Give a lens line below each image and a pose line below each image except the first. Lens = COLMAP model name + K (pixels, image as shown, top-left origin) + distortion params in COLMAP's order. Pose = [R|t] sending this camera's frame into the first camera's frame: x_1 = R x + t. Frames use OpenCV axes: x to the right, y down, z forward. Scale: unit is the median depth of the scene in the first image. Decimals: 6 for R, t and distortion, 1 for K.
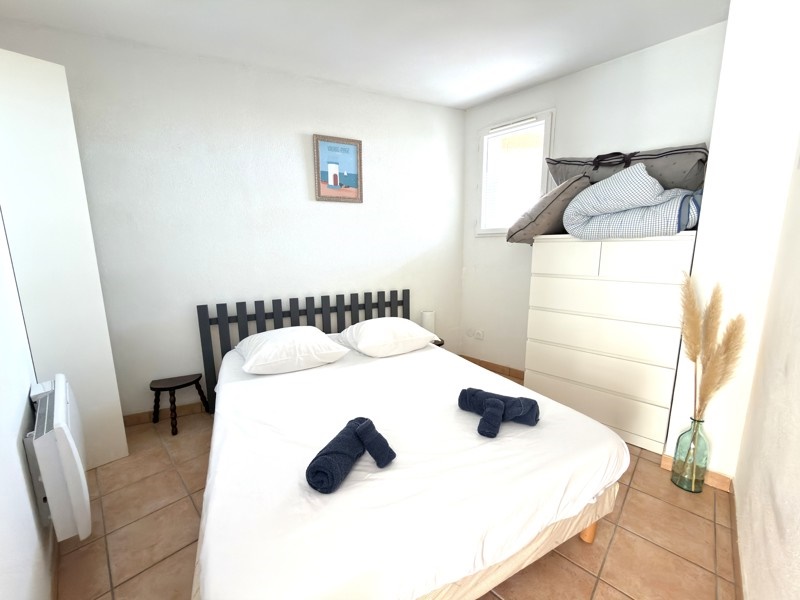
lens RADIAL K [[318.8, 0, 398.3], [0, 318.8, 296.8], [0, 0, 1]] dist [0.000595, 0.000202]
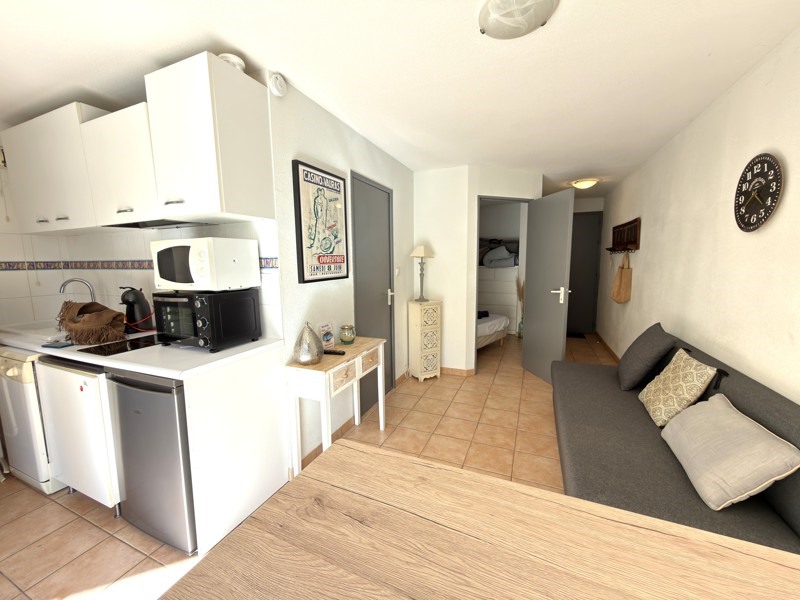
lens RADIAL K [[318.8, 0, 398.7], [0, 318.8, 300.2], [0, 0, 1]] dist [0.000595, 0.000202]
pose [[0.939183, -0.046362, 0.340275, -1.500302], [0.062555, 0.997364, -0.036768, 0.218929], [-0.337673, 0.055817, 0.939607, -1.812870]]
